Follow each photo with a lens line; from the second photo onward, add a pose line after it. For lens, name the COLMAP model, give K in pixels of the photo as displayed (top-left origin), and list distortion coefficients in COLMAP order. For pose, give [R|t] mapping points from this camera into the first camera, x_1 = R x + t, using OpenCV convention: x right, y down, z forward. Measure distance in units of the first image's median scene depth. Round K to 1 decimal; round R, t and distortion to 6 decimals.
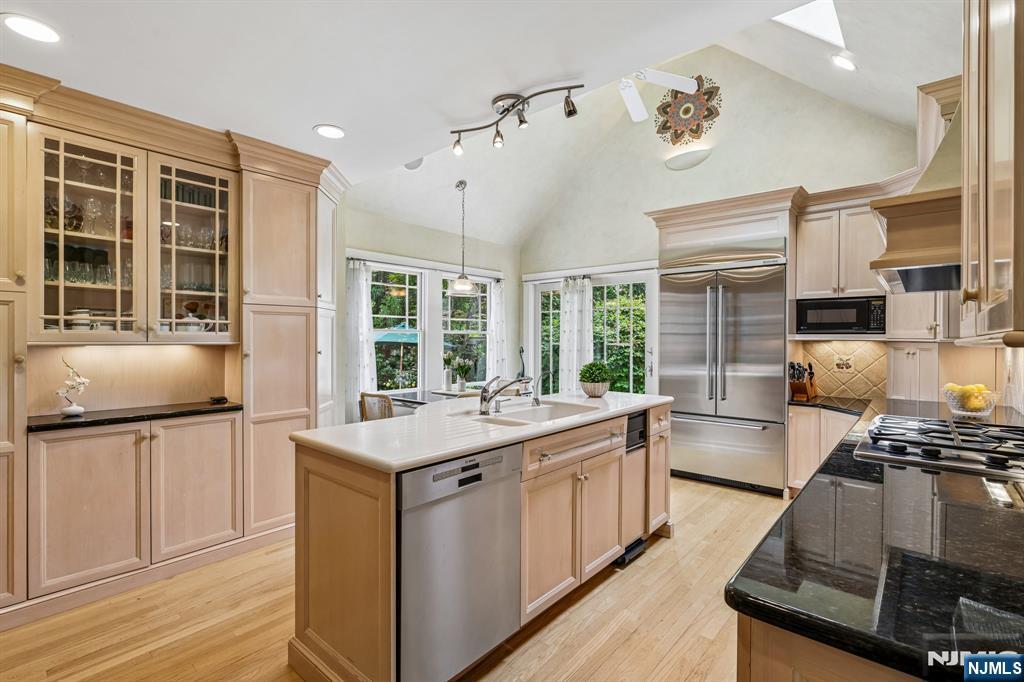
lens RADIAL K [[472.1, 0, 514.3], [0, 472.1, 341.5], [0, 0, 1]] dist [-0.004861, 0.001139]
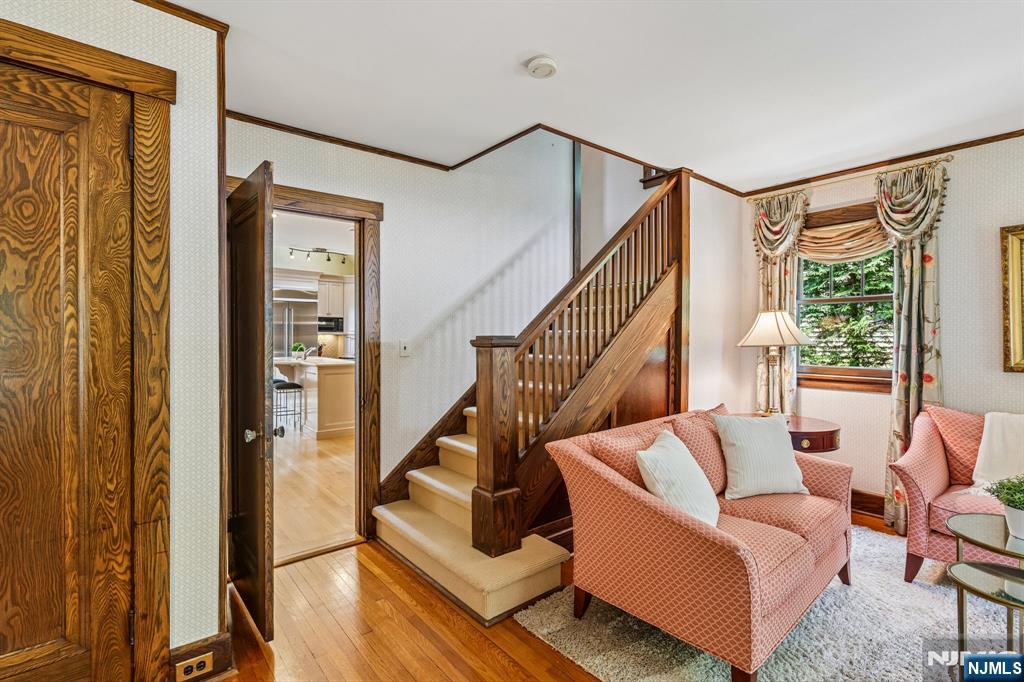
lens RADIAL K [[472.1, 0, 507.3], [0, 472.1, 335.2], [0, 0, 1]] dist [-0.004861, 0.001139]
pose [[0.165081, 0.002930, 0.986276, -2.284123], [-0.004615, 0.999987, -0.002198, 0.004477], [-0.986269, -0.004189, 0.165092, -0.466878]]
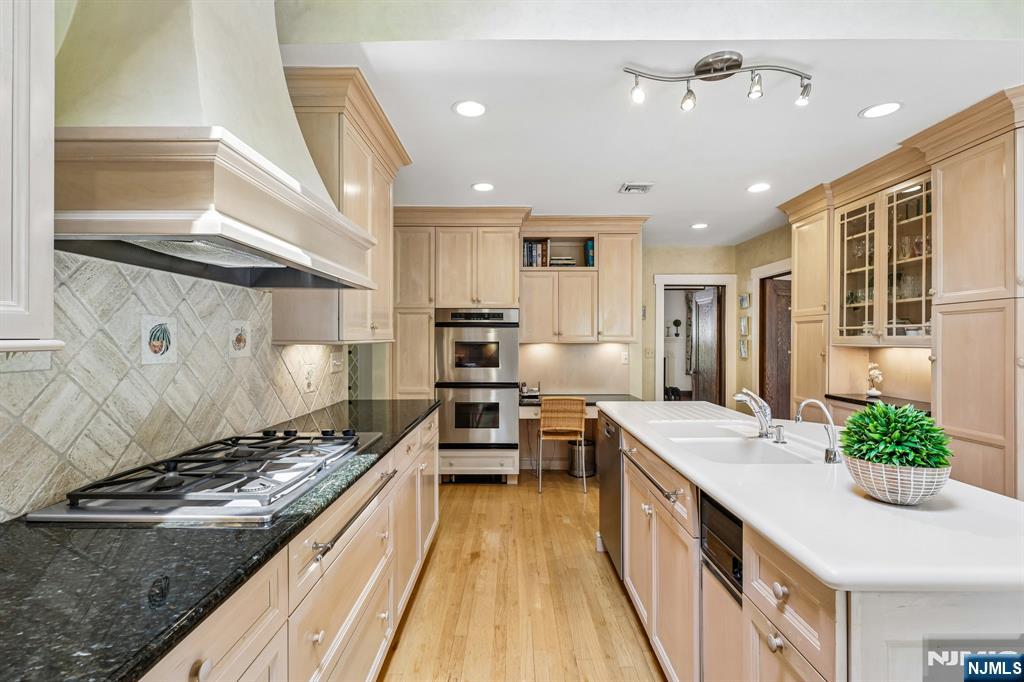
lens RADIAL K [[472.1, 0, 510.8], [0, 472.1, 339.4], [0, 0, 1]] dist [-0.004861, 0.001139]
pose [[-0.758753, -0.003266, -0.651370, 0.748368], [-0.003964, 0.999992, -0.000398, -0.008927], [0.651366, 0.002280, -0.758760, 1.270875]]
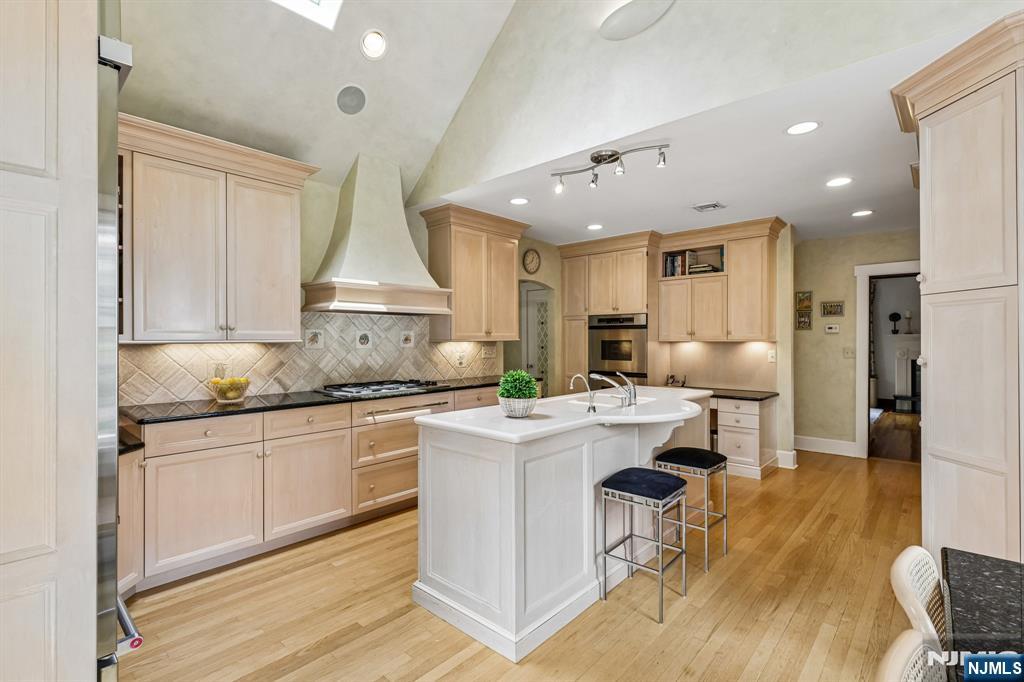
lens RADIAL K [[472.1, 0, 513.7], [0, 472.1, 336.6], [0, 0, 1]] dist [-0.004861, 0.001139]
pose [[-0.999651, 0.001454, 0.026382, 0.189203], [0.001367, 0.999994, -0.003321, -0.010919], [-0.026387, -0.003284, -0.999646, 2.063545]]
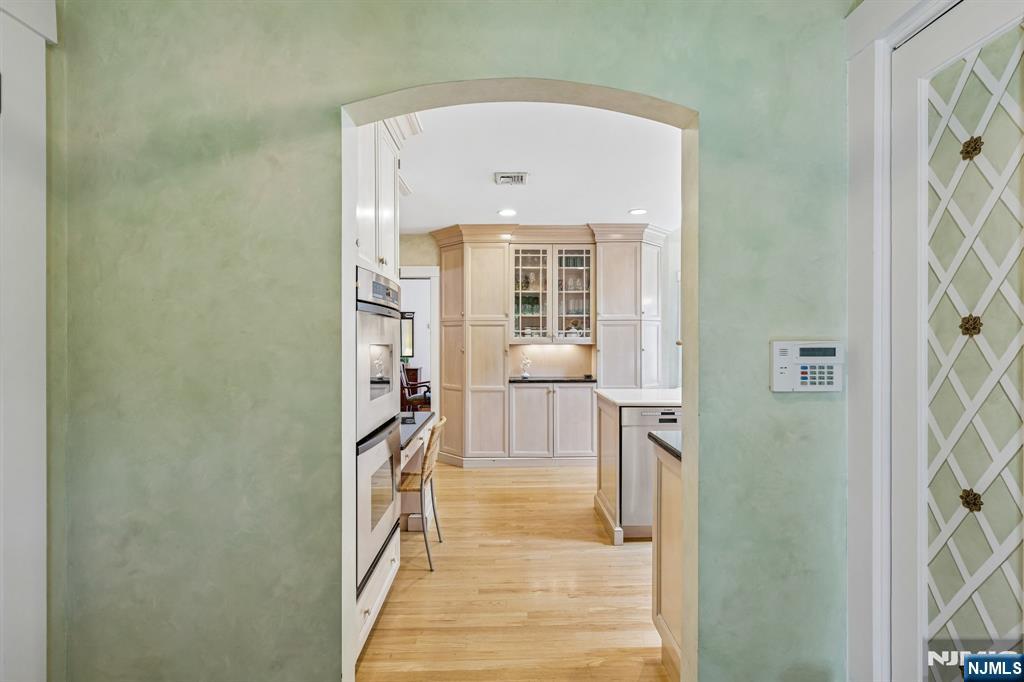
lens RADIAL K [[472.1, 0, 514.4], [0, 472.1, 342.0], [0, 0, 1]] dist [-0.004861, 0.001139]
pose [[0.665914, 0.001050, -0.746028, 0.548764], [-0.000521, 0.999999, 0.000942, -0.003031], [0.746028, -0.000239, 0.665914, -0.399139]]
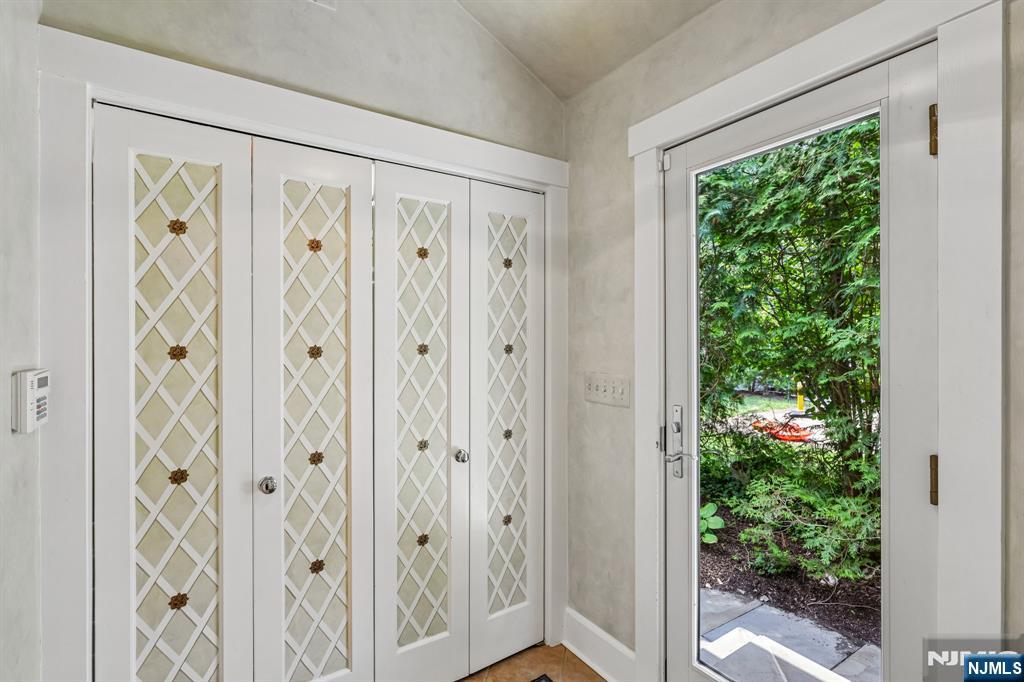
lens RADIAL K [[472.1, 0, 517.8], [0, 472.1, 345.6], [0, 0, 1]] dist [-0.004861, 0.001139]
pose [[0.271342, -0.008710, 0.962444, 0.135840], [0.005364, 0.999957, 0.007538, -0.024470], [-0.962468, 0.003117, 0.271377, -0.389356]]
